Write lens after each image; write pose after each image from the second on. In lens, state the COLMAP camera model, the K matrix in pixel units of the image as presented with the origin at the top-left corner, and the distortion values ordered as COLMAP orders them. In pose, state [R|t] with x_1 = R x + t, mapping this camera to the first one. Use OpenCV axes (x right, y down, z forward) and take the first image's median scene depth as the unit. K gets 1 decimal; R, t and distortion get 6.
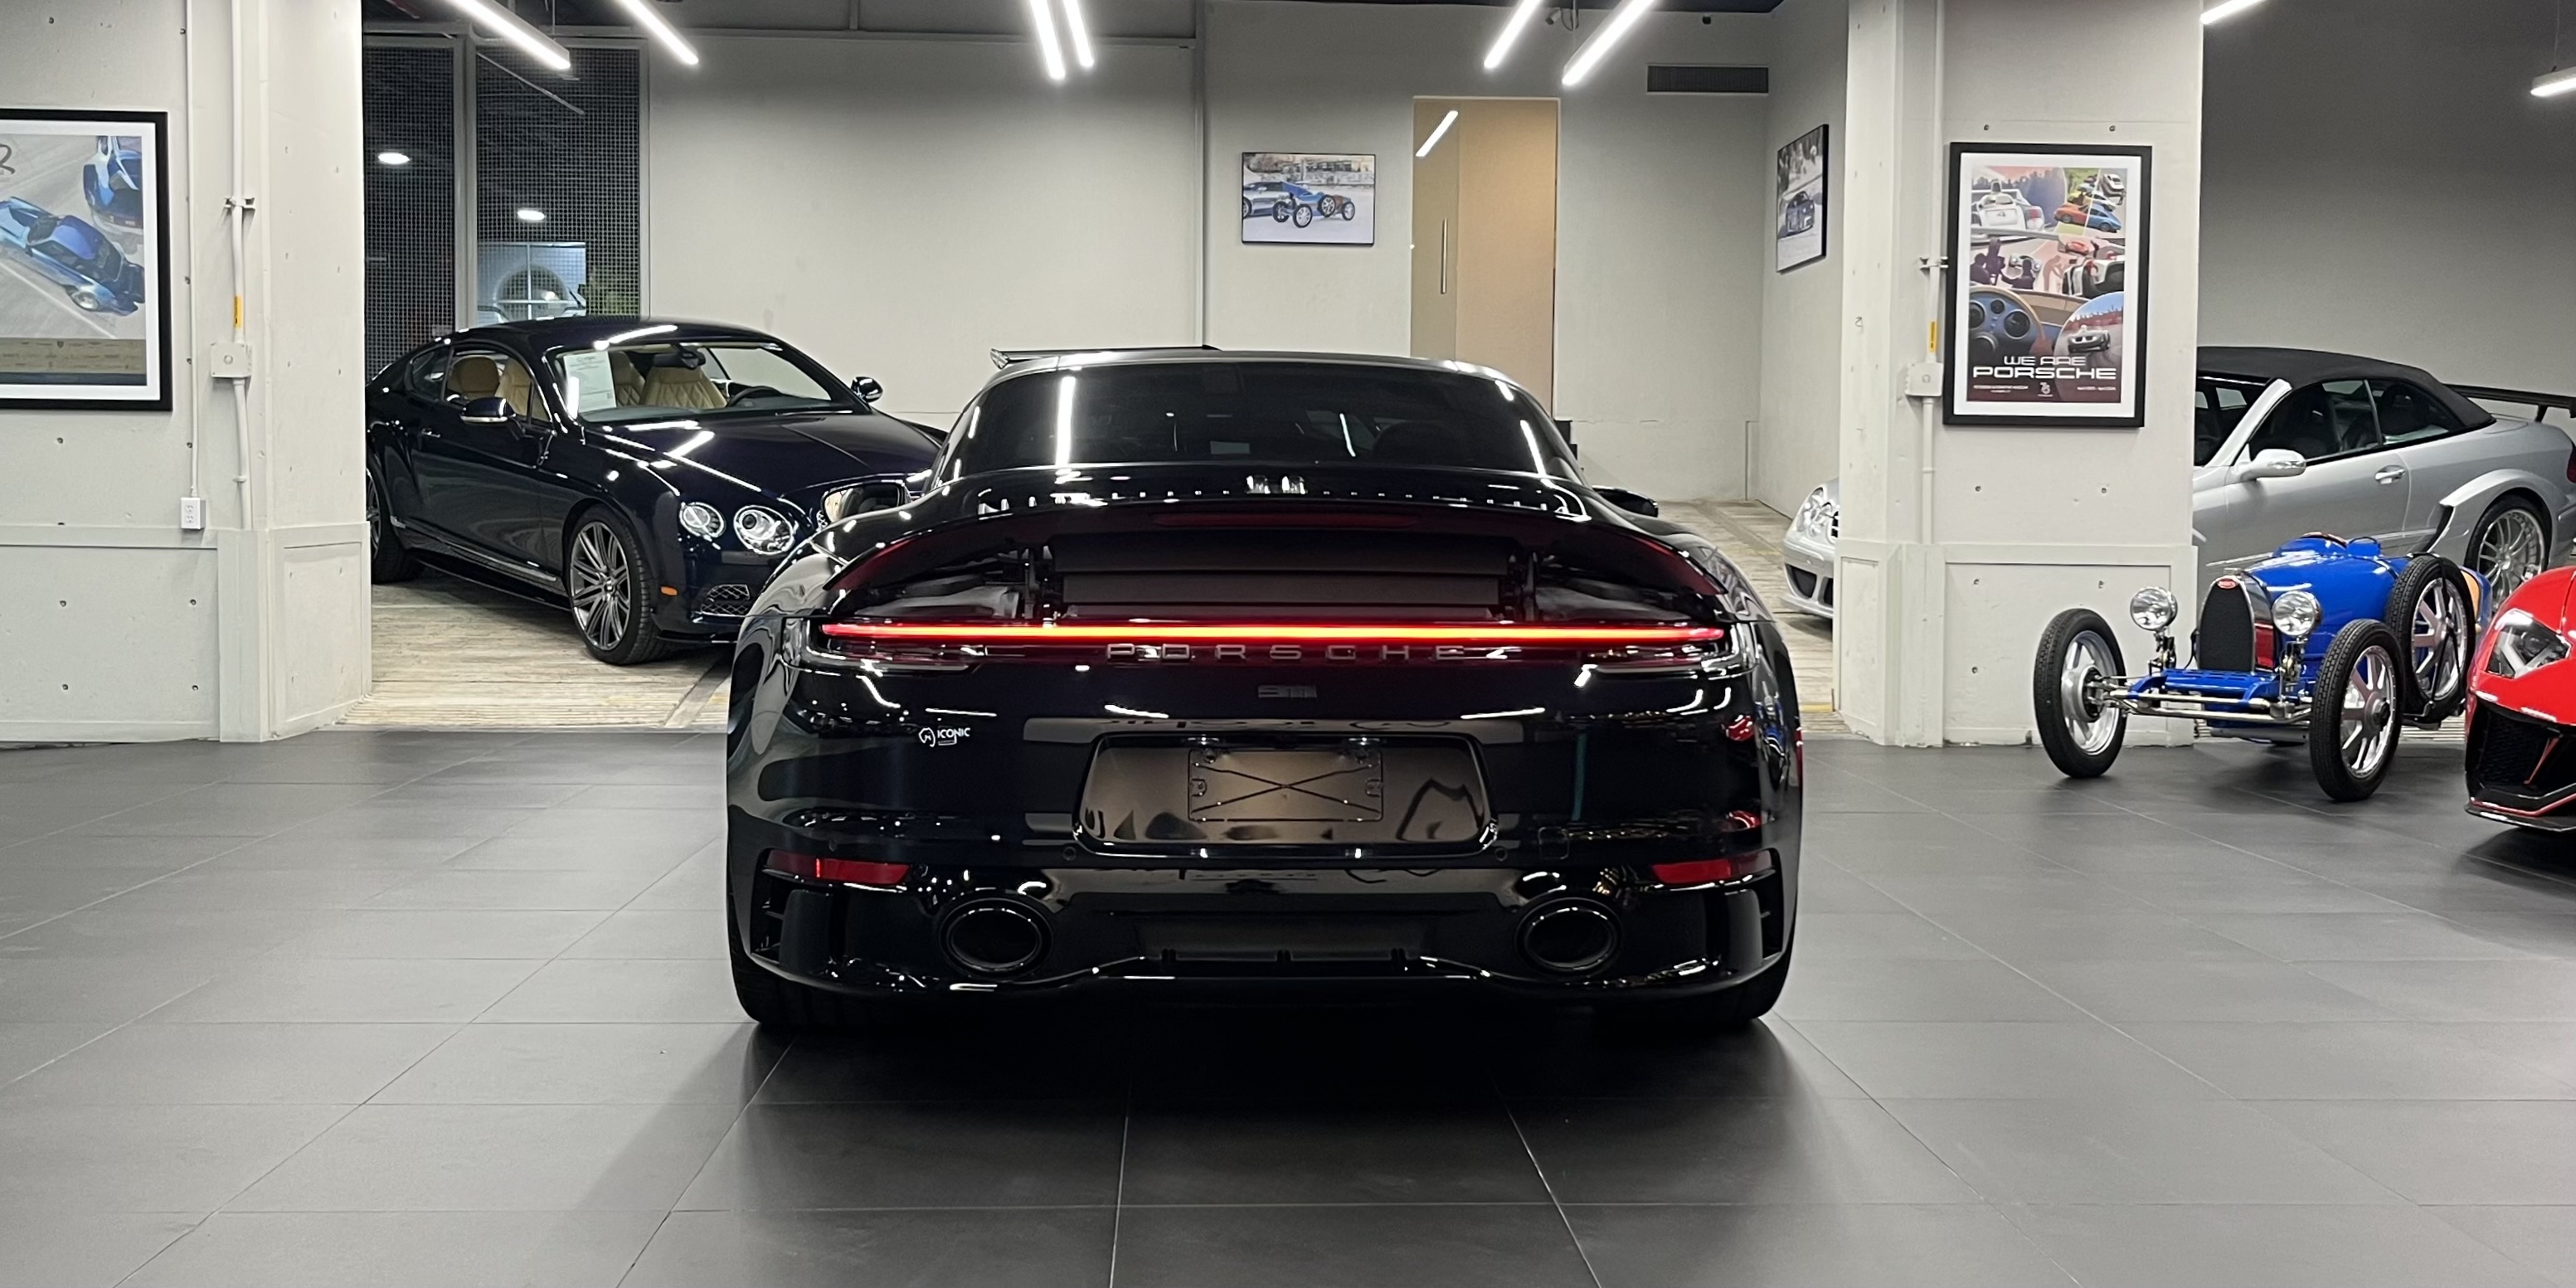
lens RADIAL K [[2568.0, 0, 1376.9], [0, 2568.0, 663.7], [0, 0, 1]] dist [0.027977, 0.000000]
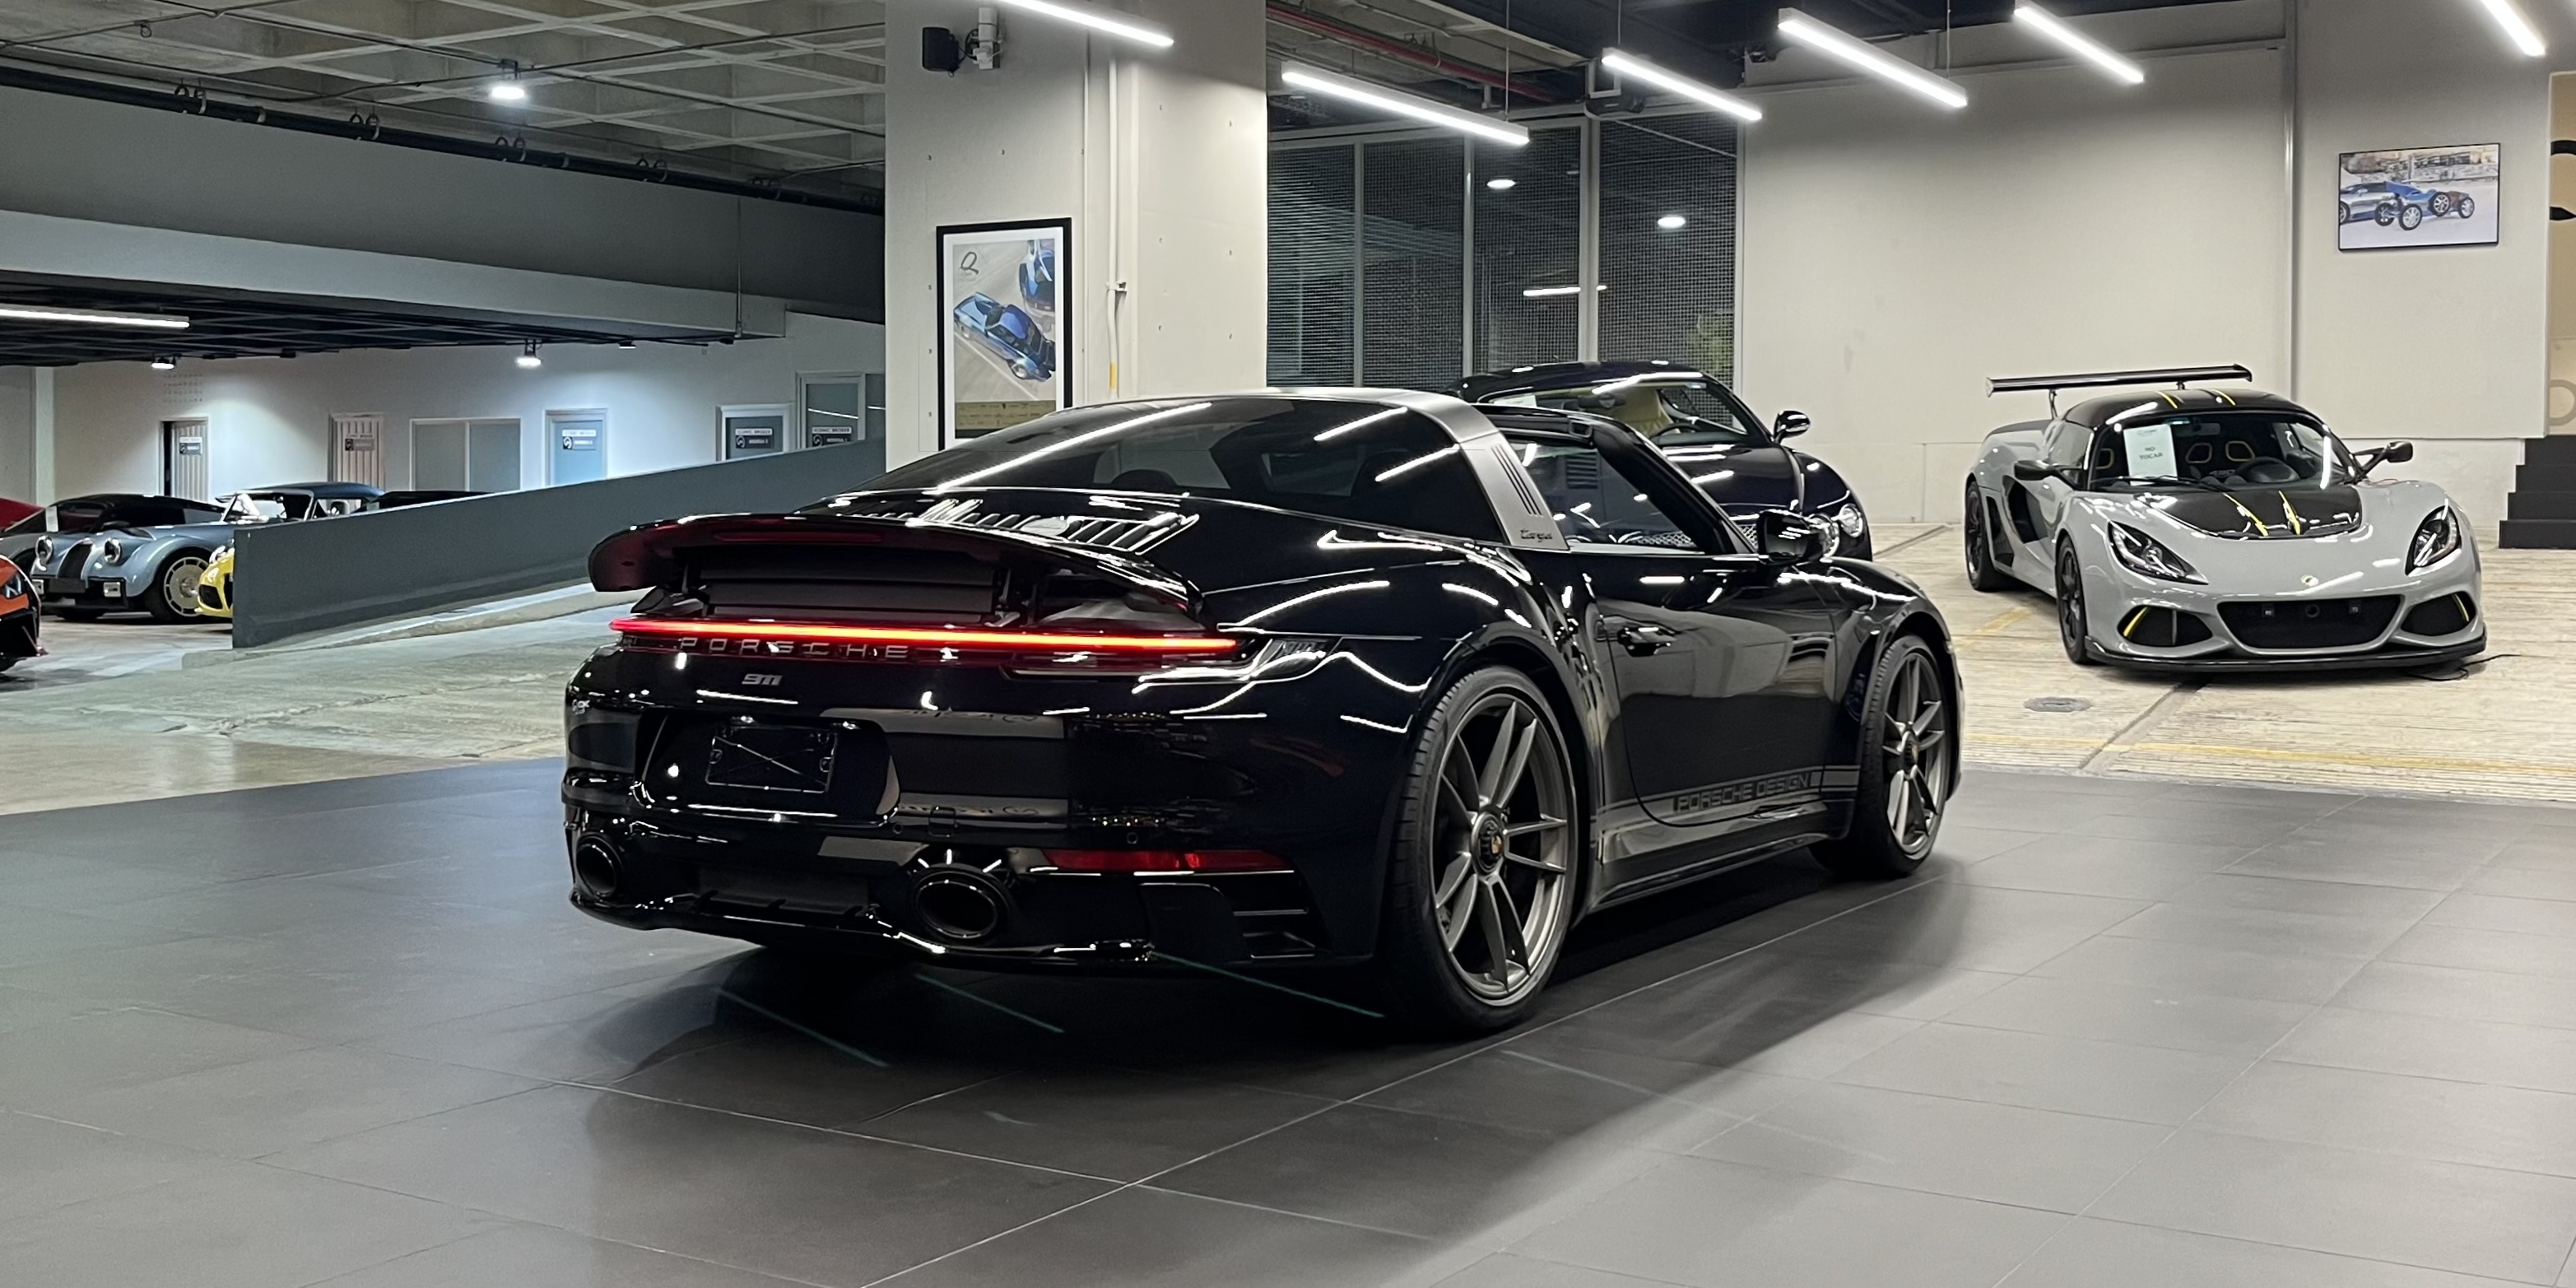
lens RADIAL K [[2568.0, 0, 1296.3], [0, 2568.0, 585.1], [0, 0, 1]] dist [0.027977, 0.000000]
pose [[0.819979, 0.010923, -0.572290, 0.288094], [-0.035632, 0.998853, -0.031989, -0.001261], [0.571284, 0.046622, 0.819427, 0.052310]]
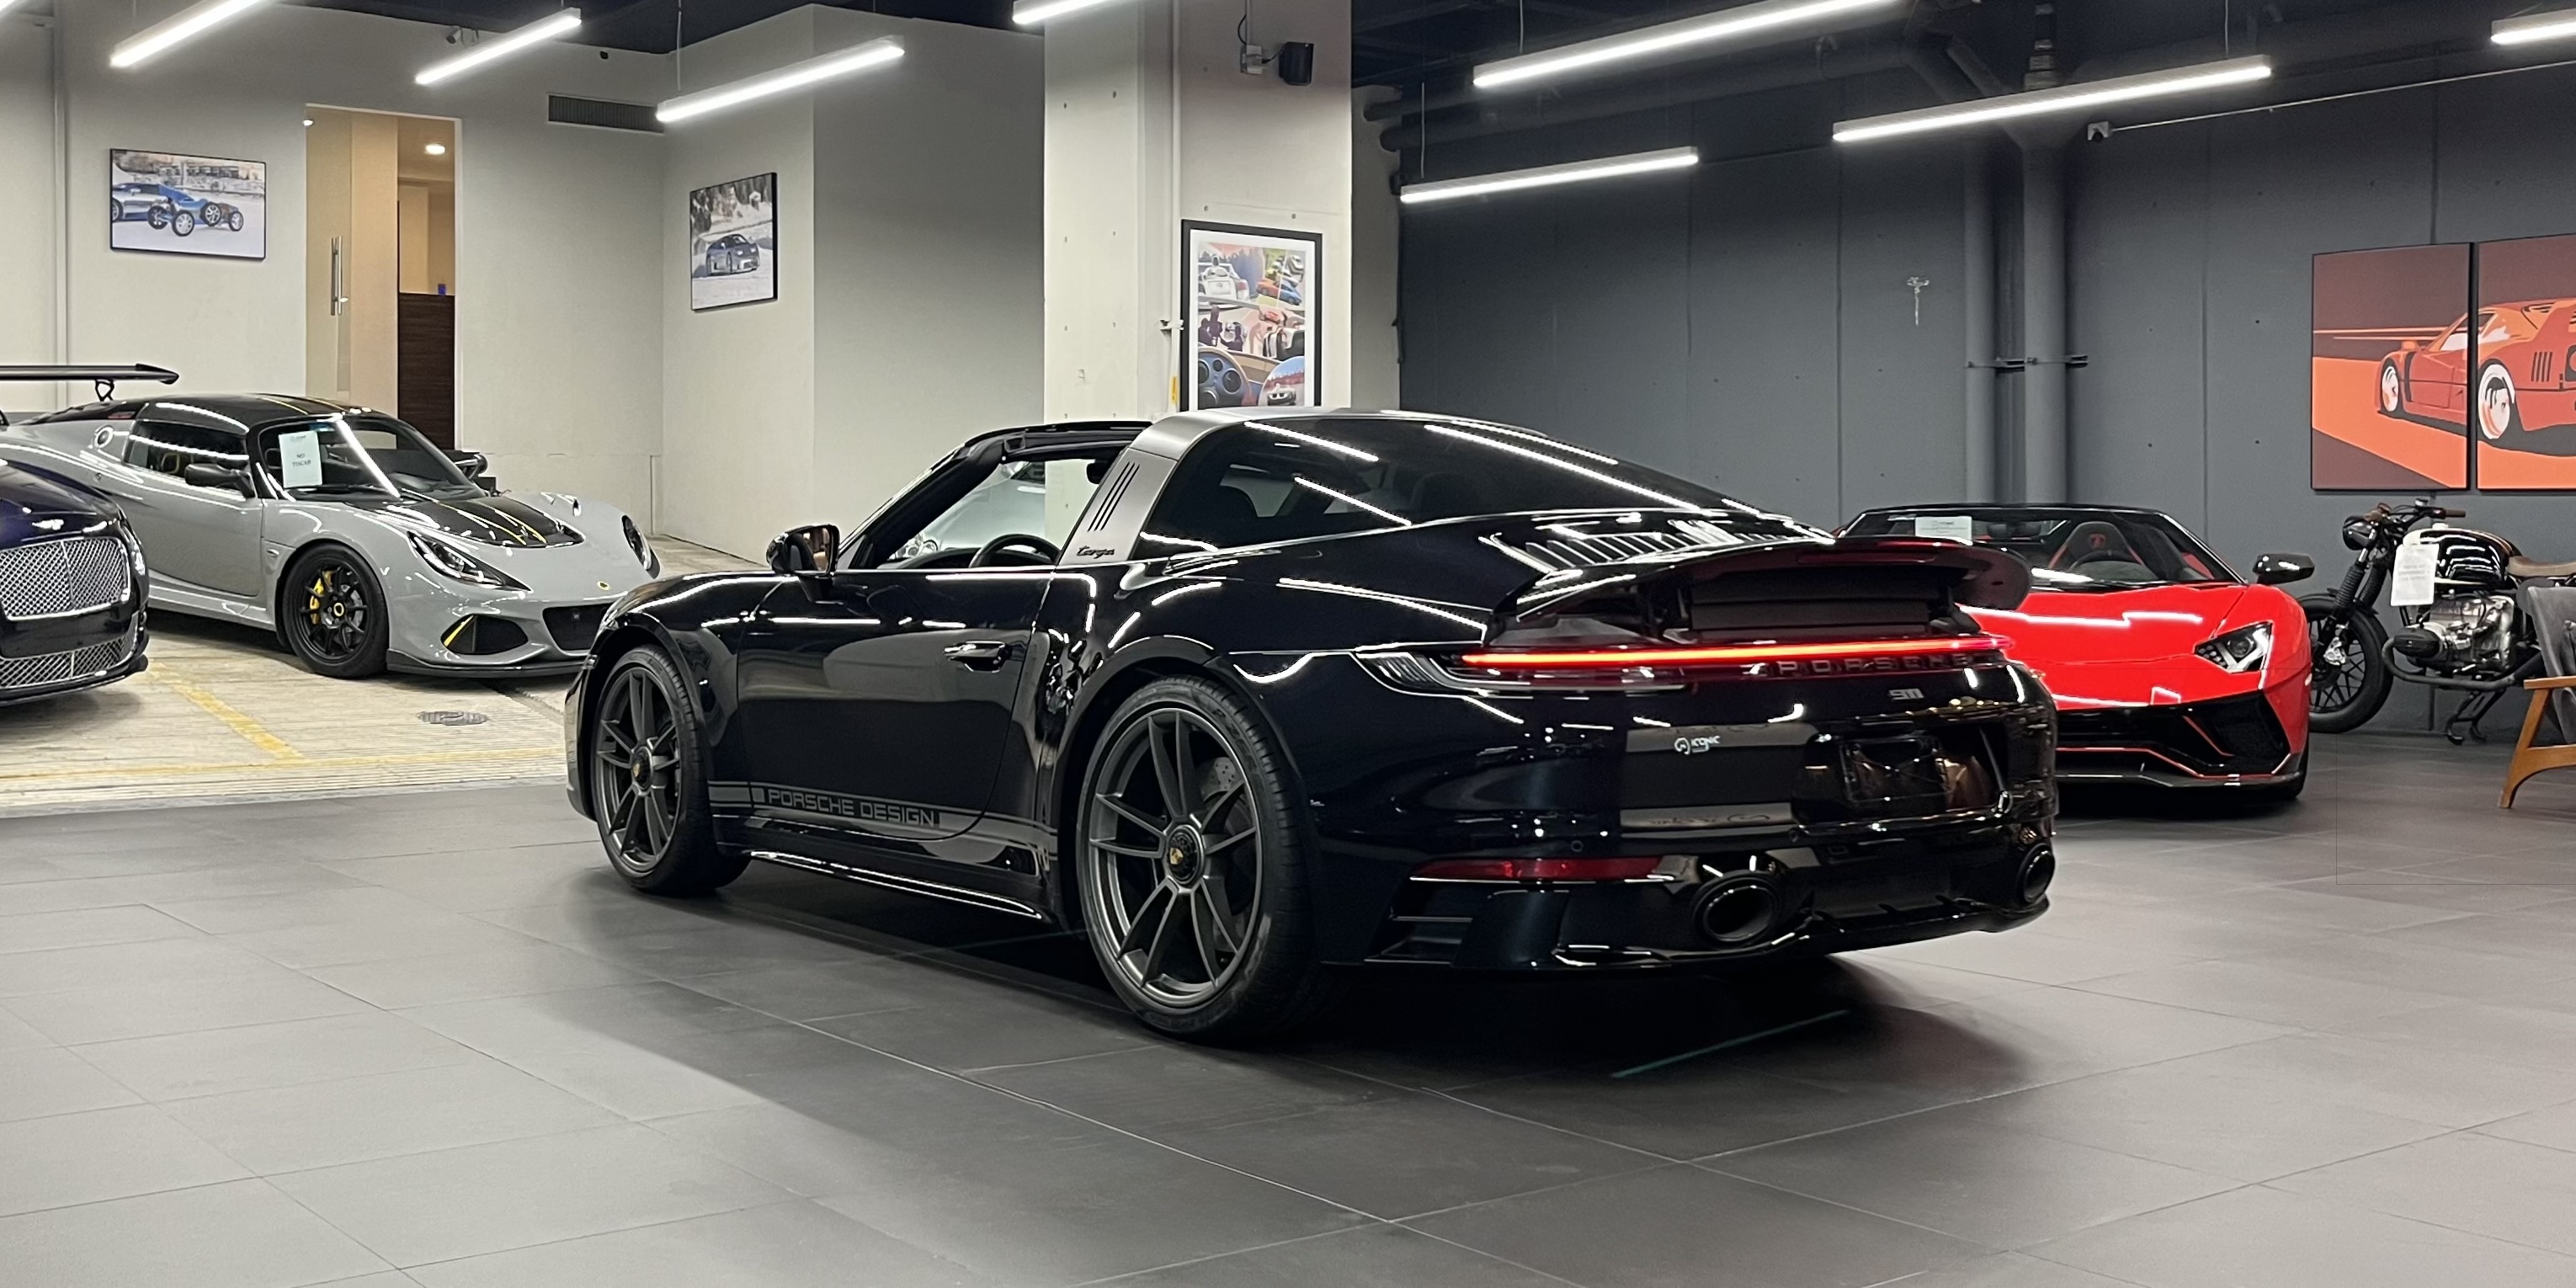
lens RADIAL K [[2568.0, 0, 1299.8], [0, 2568.0, 632.1], [0, 0, 1]] dist [0.027977, 0.000000]
pose [[0.823549, -0.026051, 0.566646, -0.376204], [0.039263, 0.999167, -0.011128, -0.006621], [-0.565884, 0.031413, 0.823886, 0.045922]]
